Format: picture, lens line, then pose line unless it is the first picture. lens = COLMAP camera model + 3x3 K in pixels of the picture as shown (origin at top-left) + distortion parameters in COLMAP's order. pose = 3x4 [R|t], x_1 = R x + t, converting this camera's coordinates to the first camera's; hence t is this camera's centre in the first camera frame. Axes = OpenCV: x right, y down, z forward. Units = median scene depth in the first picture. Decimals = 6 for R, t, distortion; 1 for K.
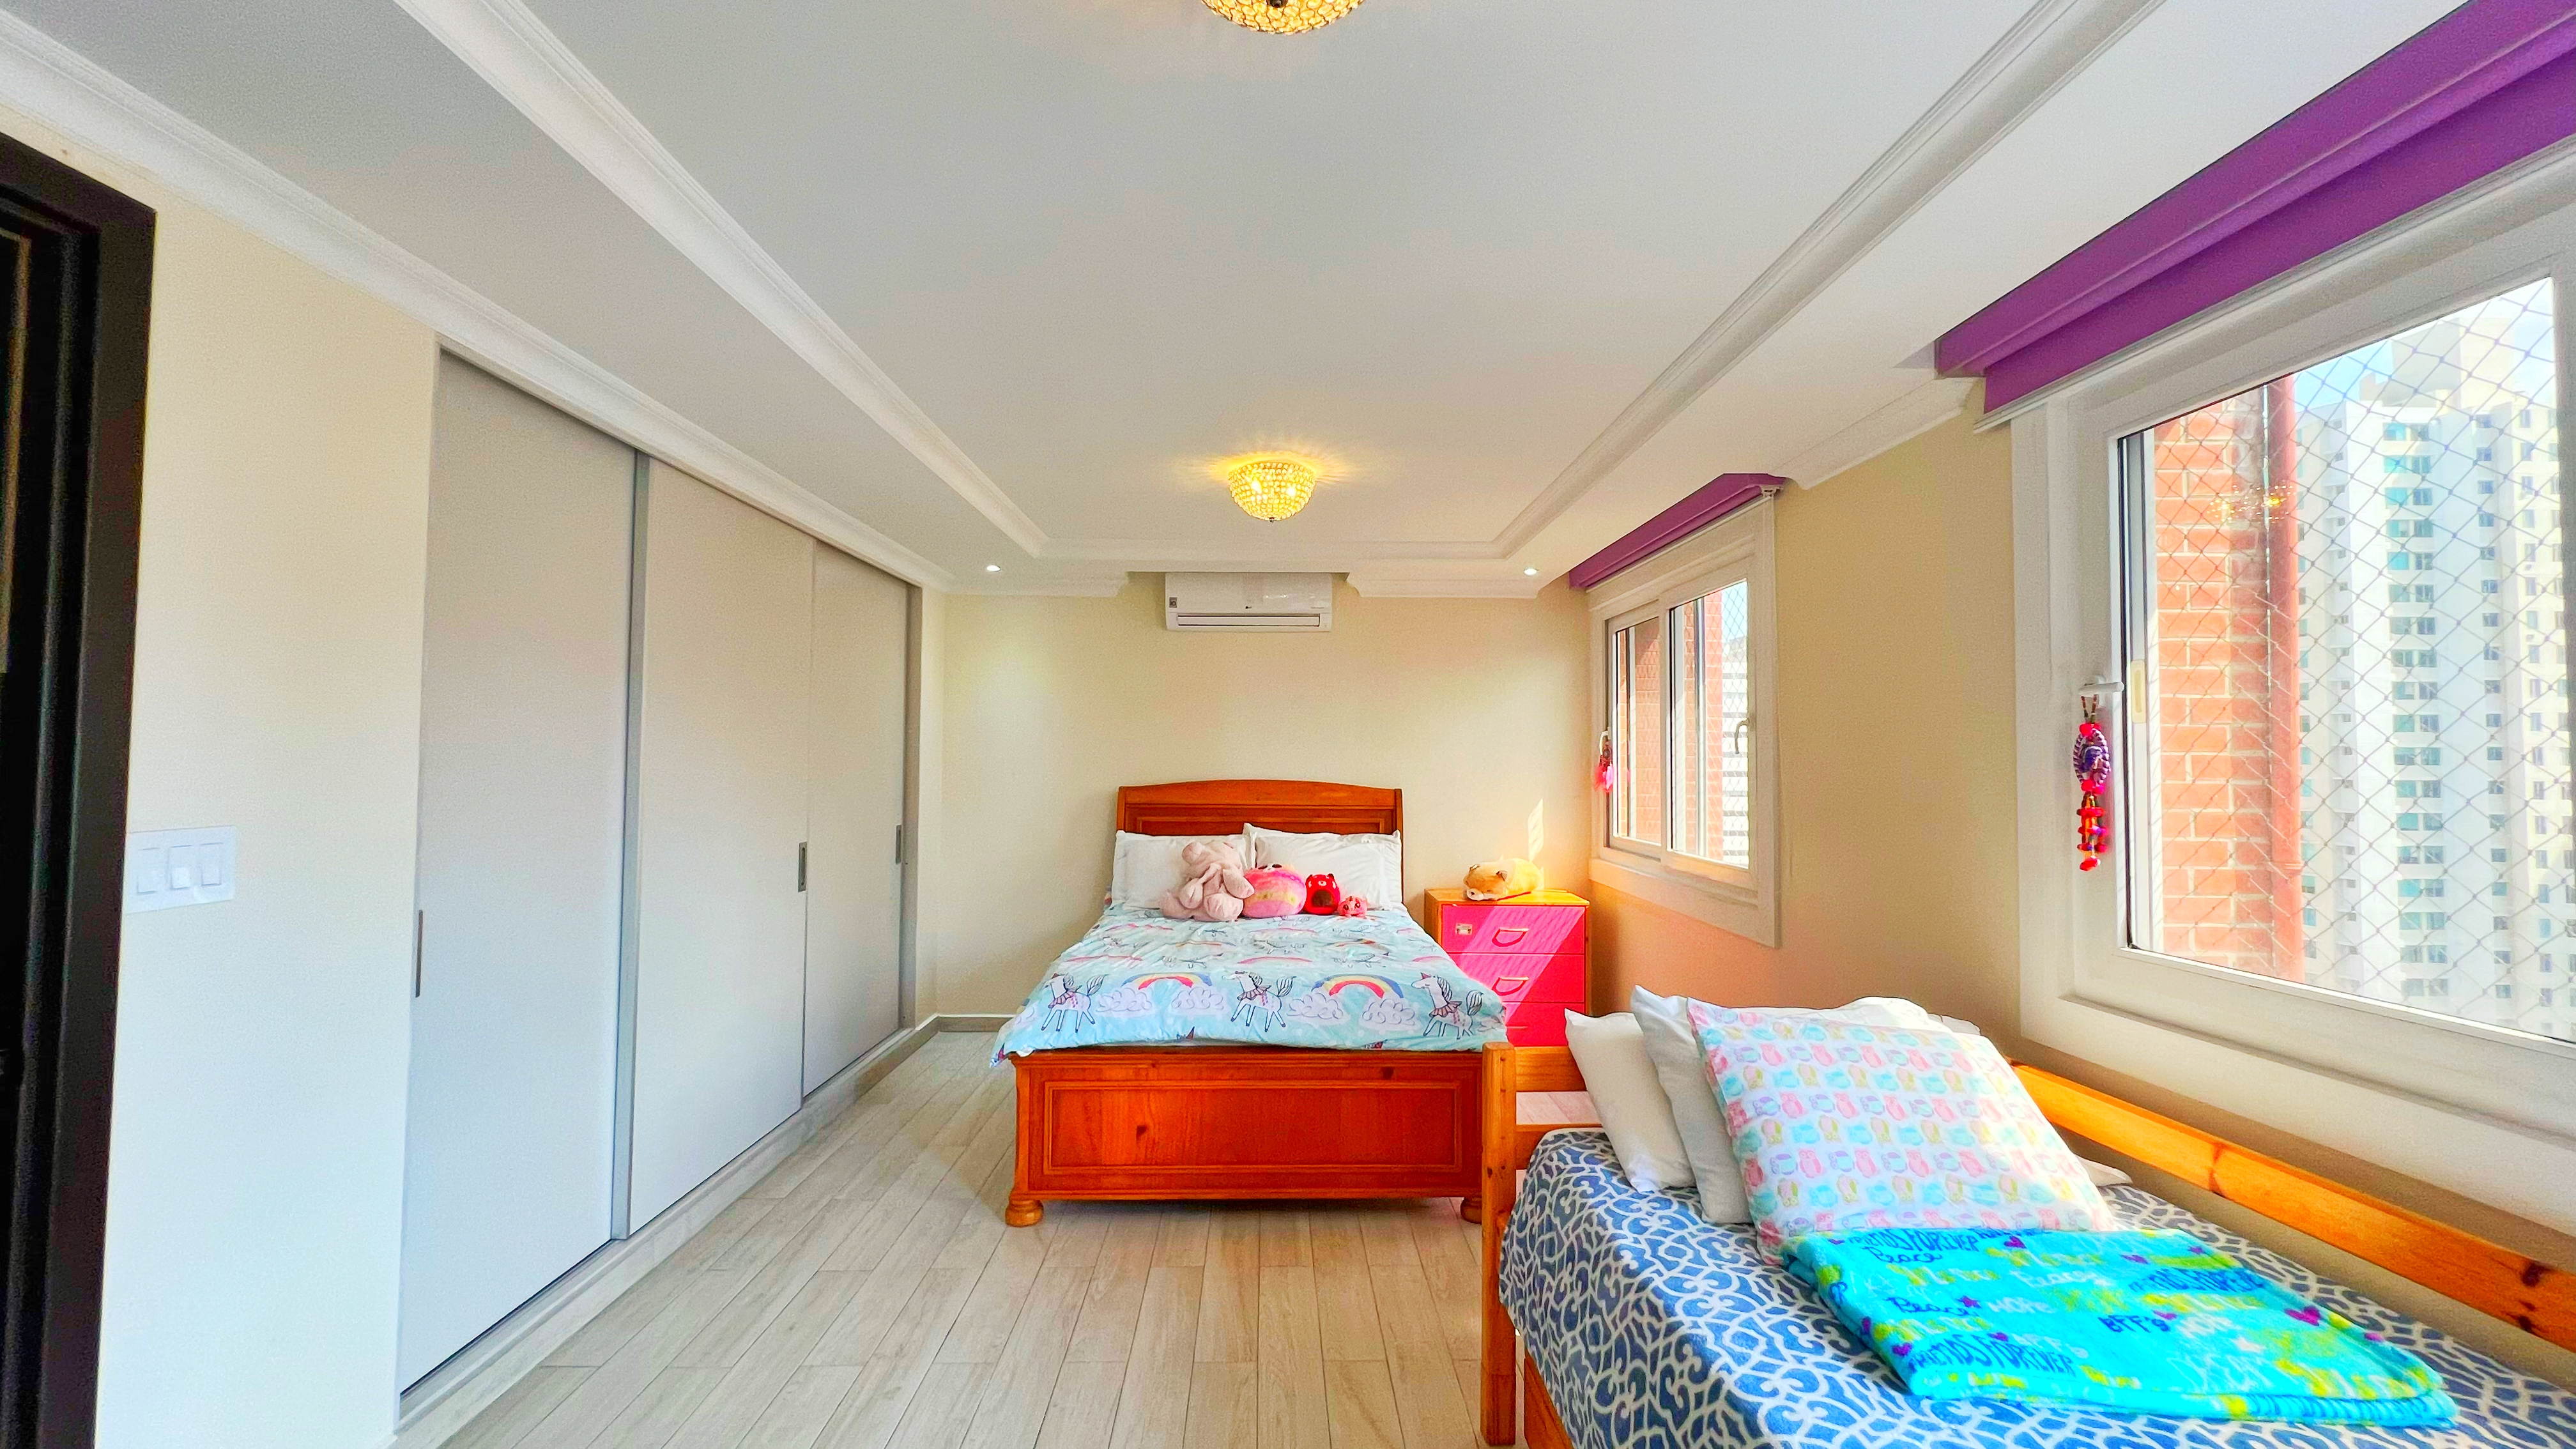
lens RADIAL K [[1035.0, 0, 1288.0], [0, 1035.0, 724.5], [0, 0, 1]] dist [-0.002745, 0.000342]
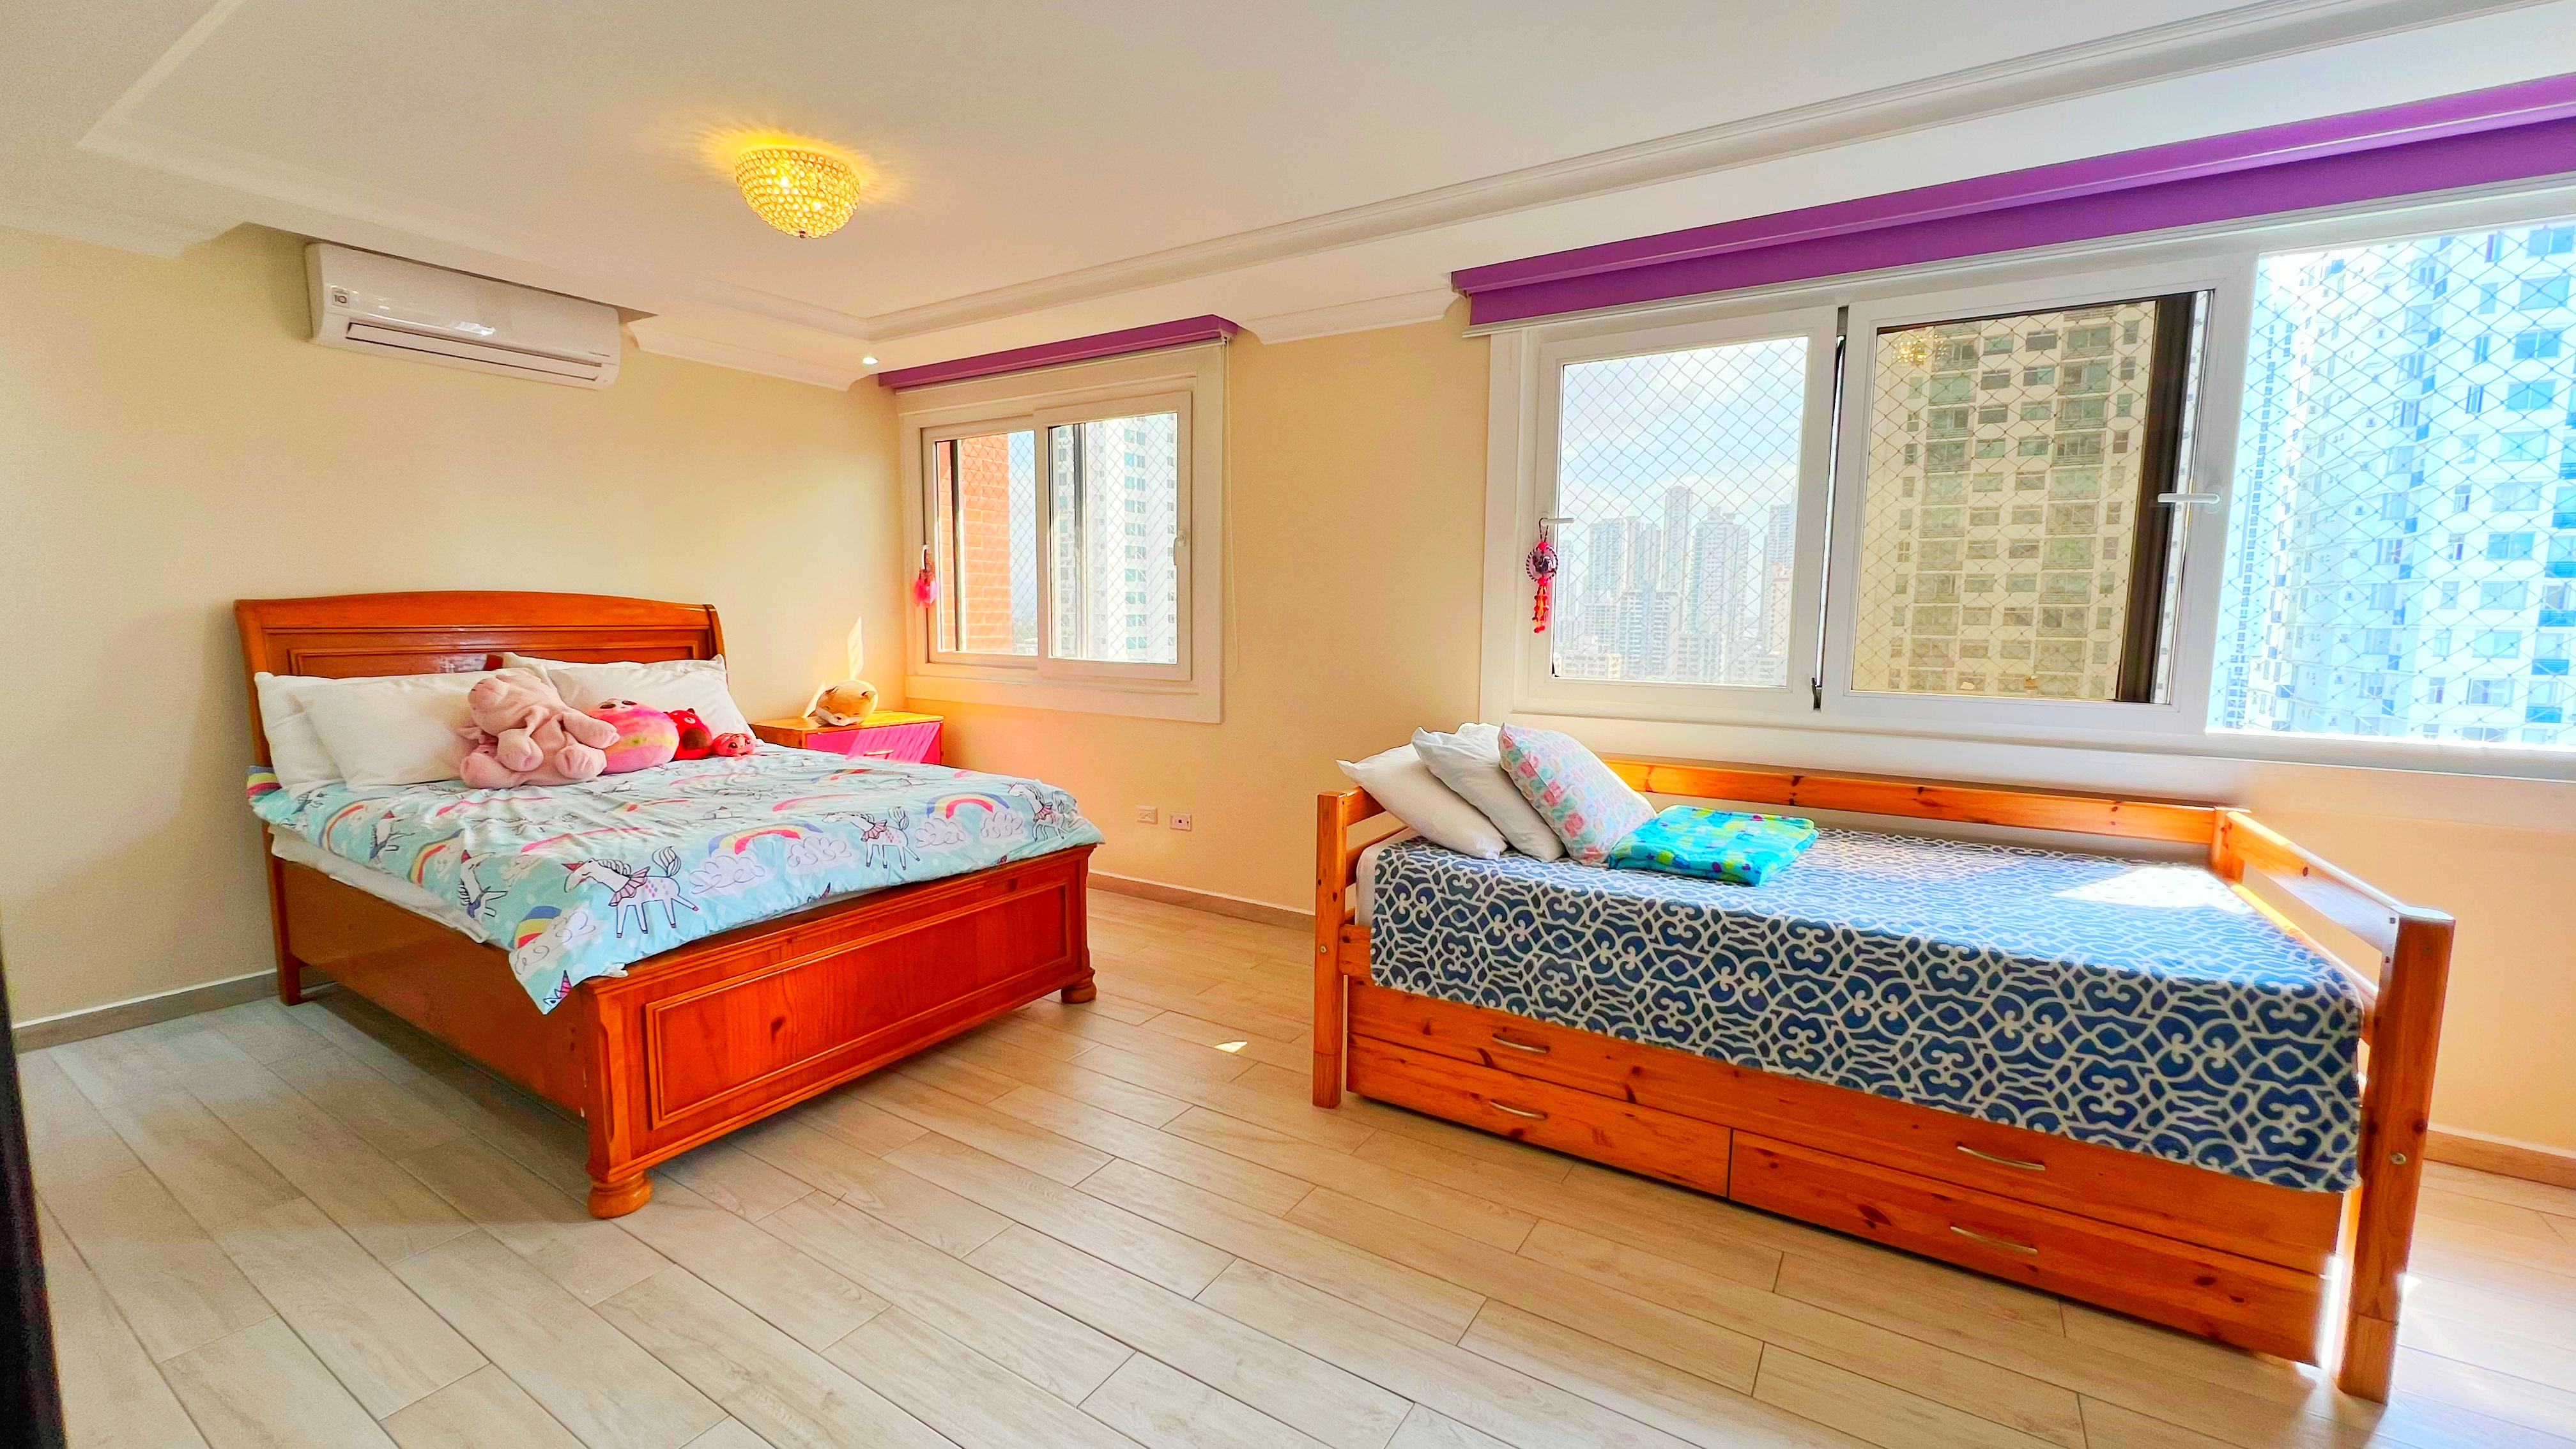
lens RADIAL K [[1035.0, 0, 1288.0], [0, 1035.0, 724.5], [0, 0, 1]] dist [-0.002745, 0.000342]
pose [[0.549059, -0.094625, 0.830410, -0.512620], [-0.034144, 0.990201, 0.135409, 0.046644], [-0.835086, -0.102701, 0.540448, 0.262285]]
